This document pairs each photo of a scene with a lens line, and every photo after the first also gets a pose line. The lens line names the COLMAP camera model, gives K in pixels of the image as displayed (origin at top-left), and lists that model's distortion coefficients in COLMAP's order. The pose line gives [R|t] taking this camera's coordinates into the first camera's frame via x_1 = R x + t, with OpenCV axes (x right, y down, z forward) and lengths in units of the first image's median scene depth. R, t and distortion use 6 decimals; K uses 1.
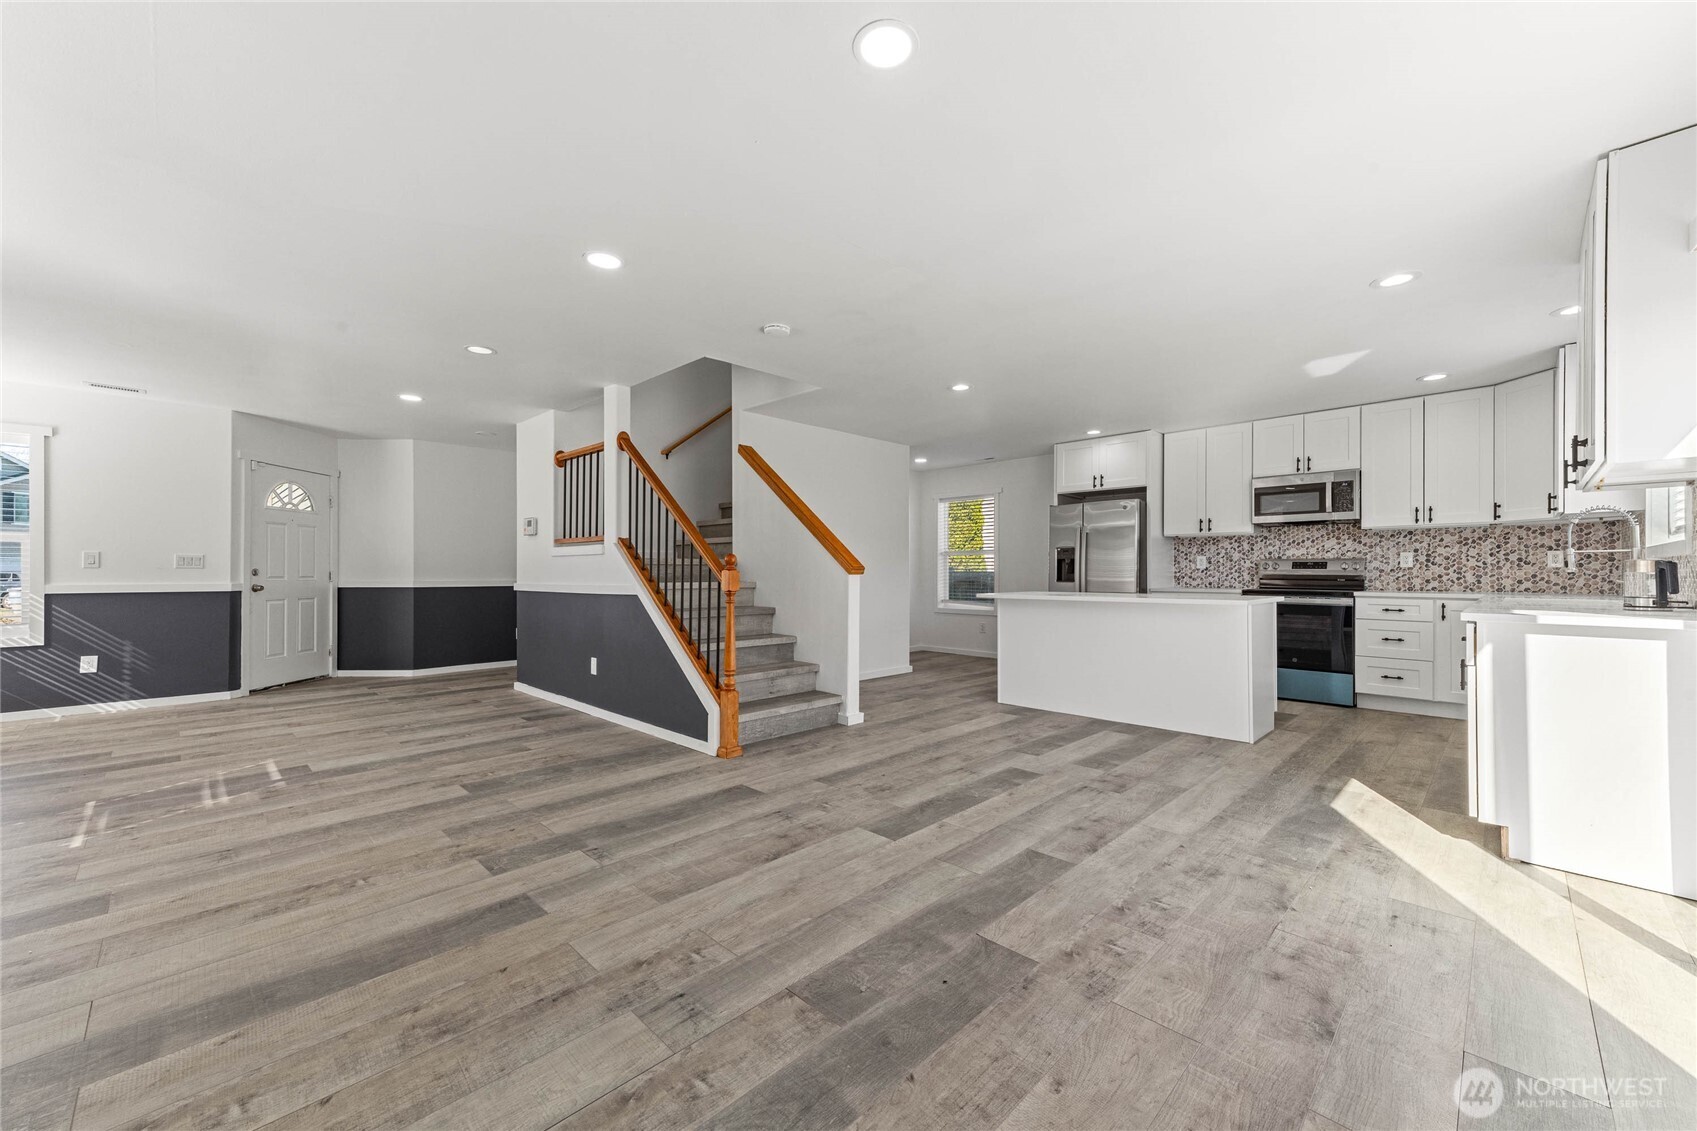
lens RADIAL K [[663.1, 0, 831.5], [0, 663.1, 575.9], [0, 0, 1]] dist [0.021420, 0.001330]
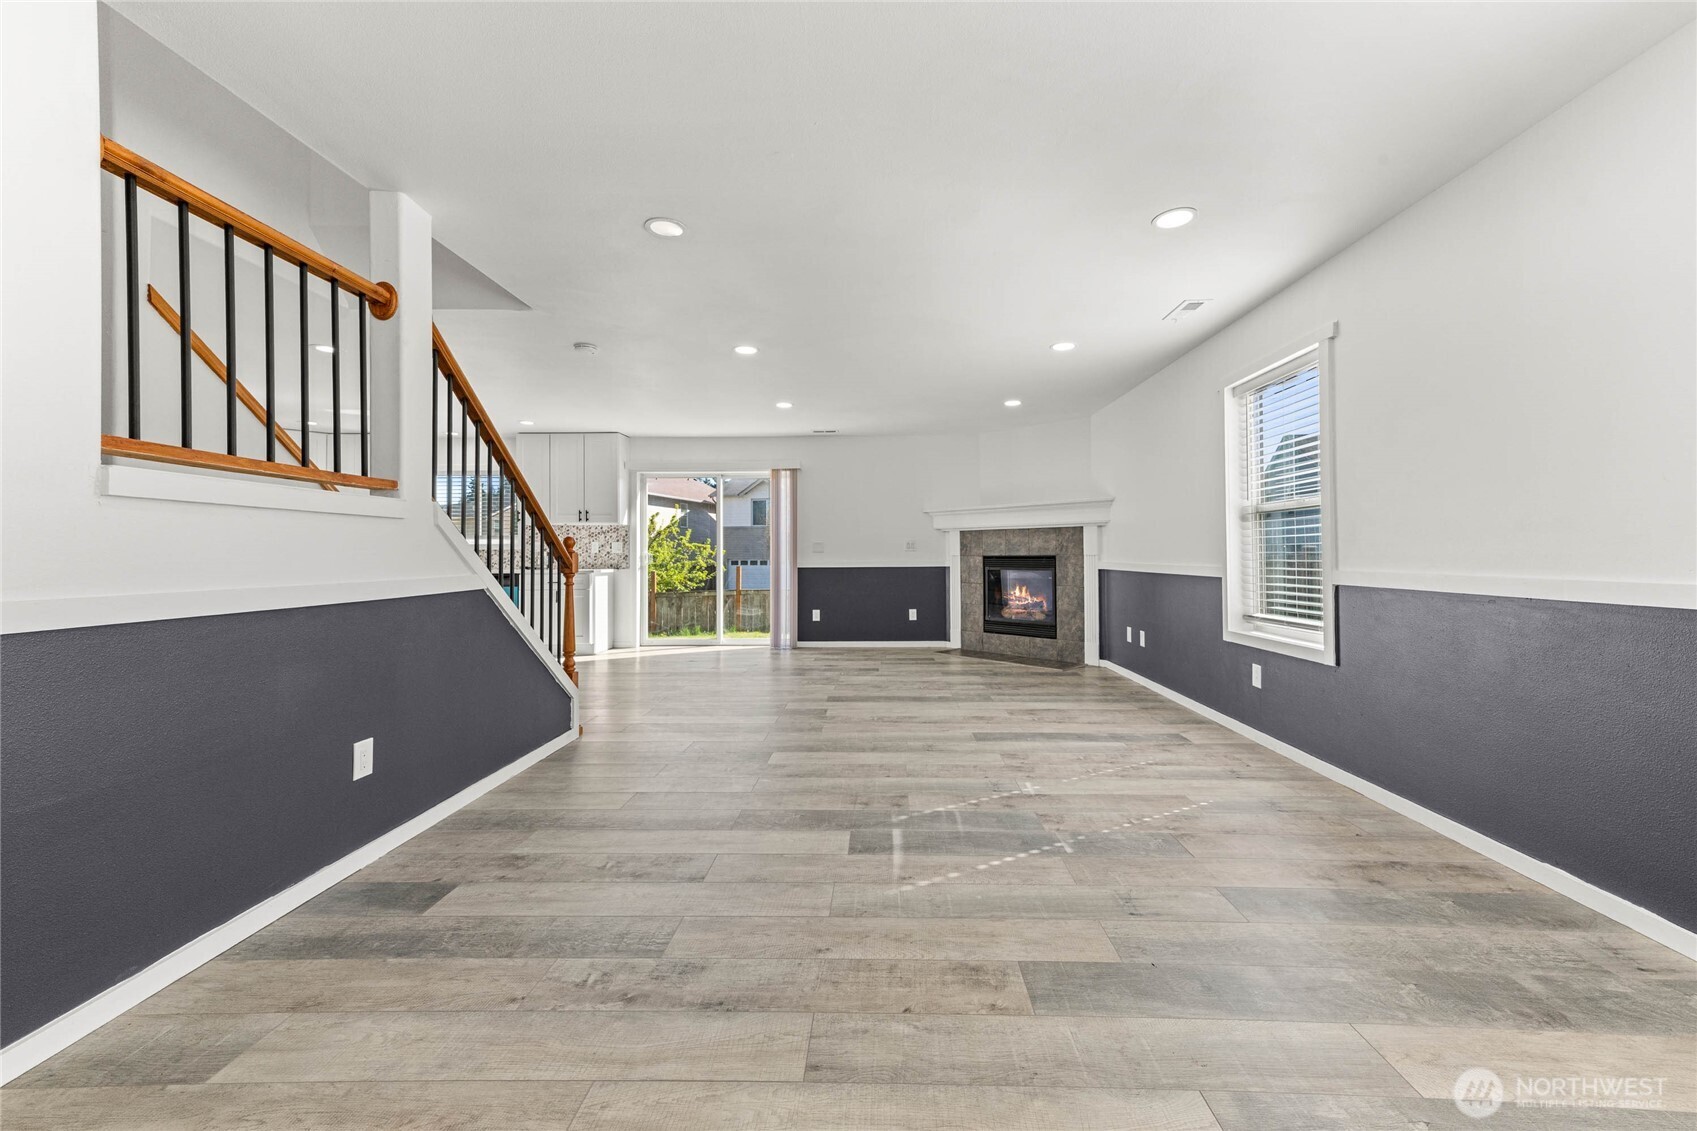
lens RADIAL K [[663.1, 0, 867.6], [0, 663.1, 543.1], [0, 0, 1]] dist [0.021420, 0.001330]
pose [[-0.699359, 0.014480, 0.714624, -0.951696], [0.007244, 0.999887, -0.013171, -0.006121], [-0.714734, -0.004035, -0.699385, 1.090906]]
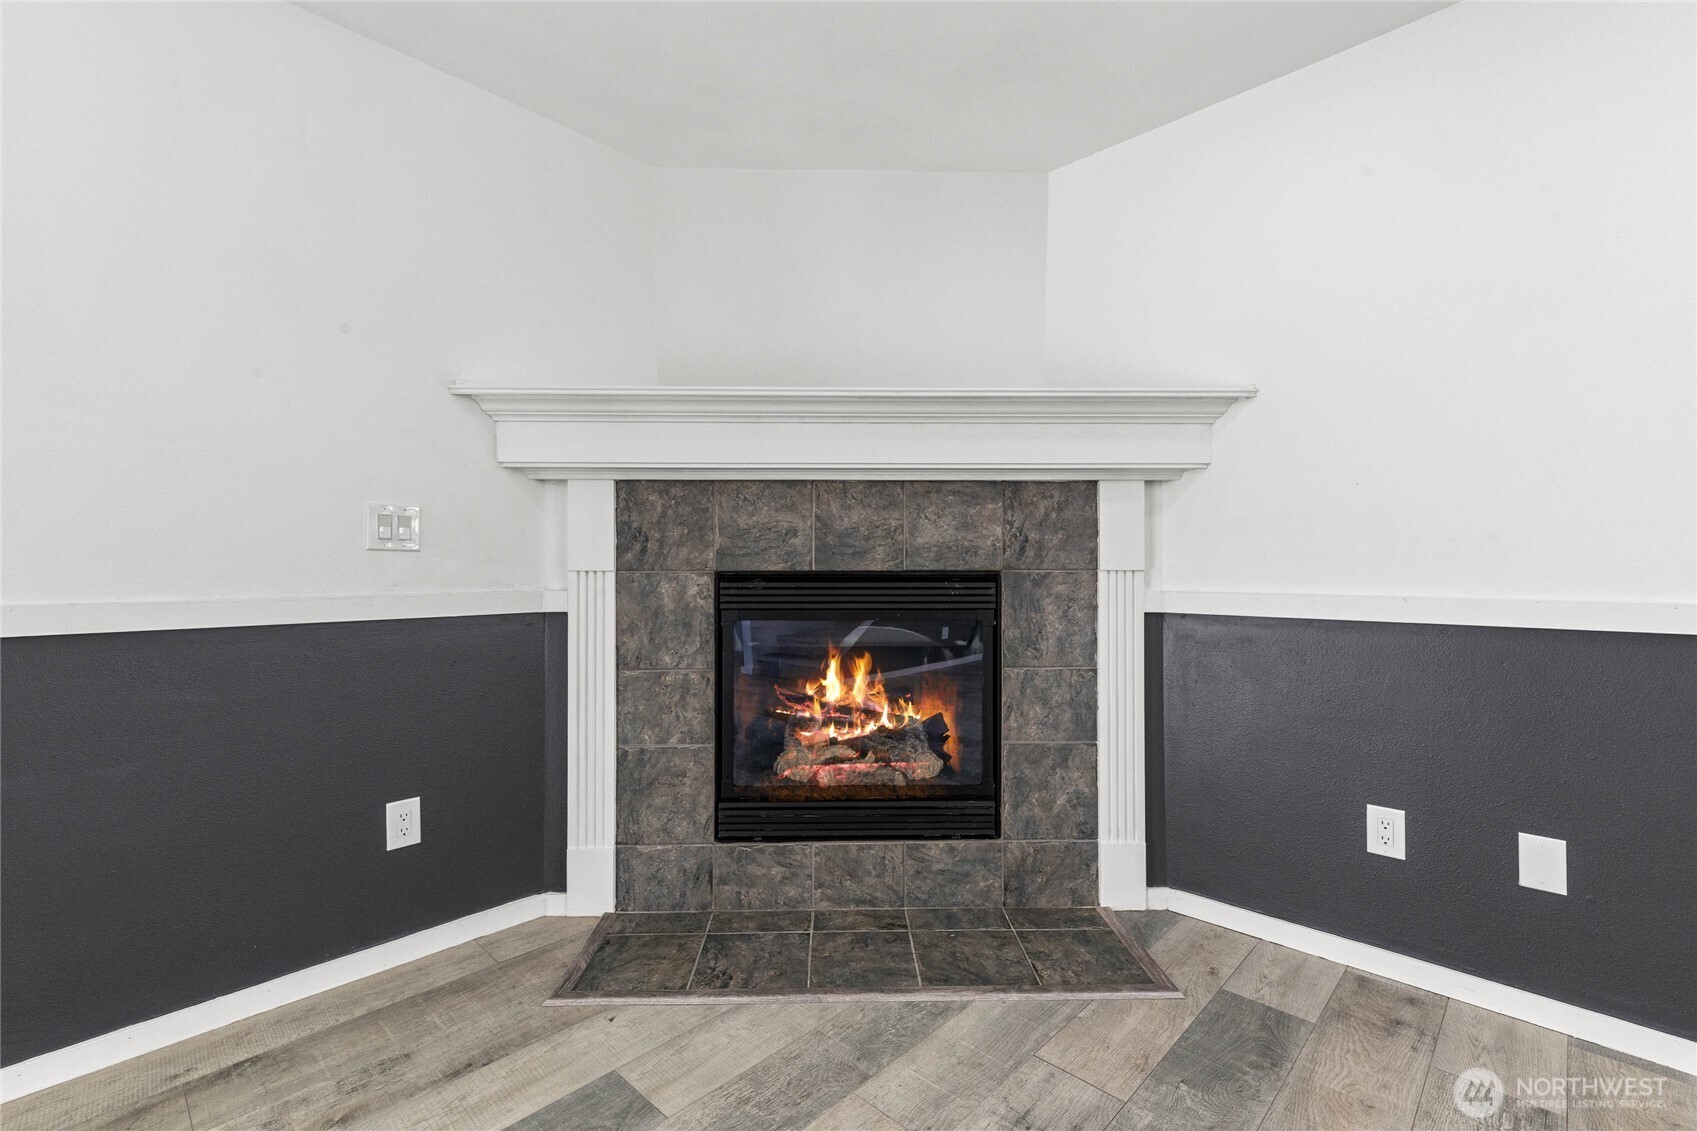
lens RADIAL K [[757.6, 0, 837.3], [0, 757.6, 572.1], [0, 0, 1]] dist [0.019079, -0.001849]
pose [[-0.999518, 0.000400, -0.031031, -0.141557], [0.000254, 0.999989, 0.004707, 0.002219], [0.031032, 0.004697, -0.999507, 0.356146]]
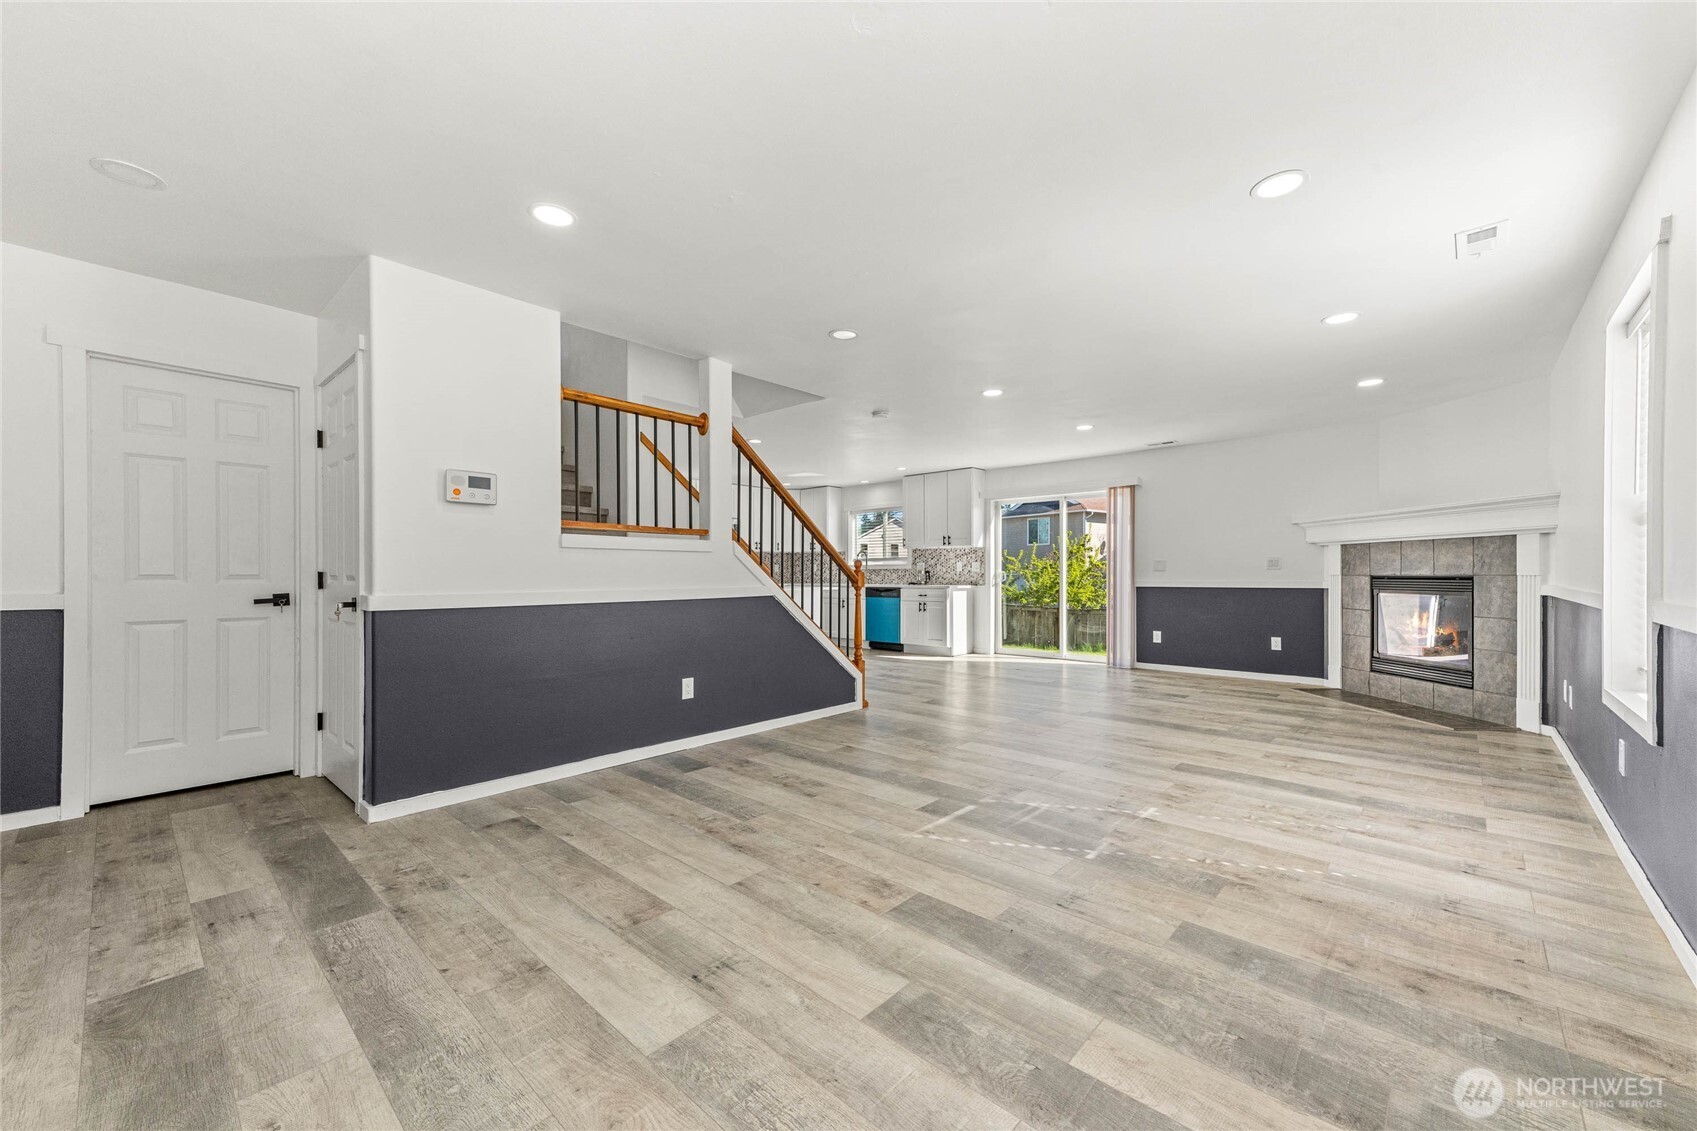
lens RADIAL K [[663.1, 0, 855.9], [0, 663.1, 577.6], [0, 0, 1]] dist [0.021420, 0.001330]
pose [[-0.059830, -0.006727, 0.998186, -1.200485], [0.005945, 0.999957, 0.007095, -0.005663], [-0.998191, 0.006359, -0.059788, 0.851818]]
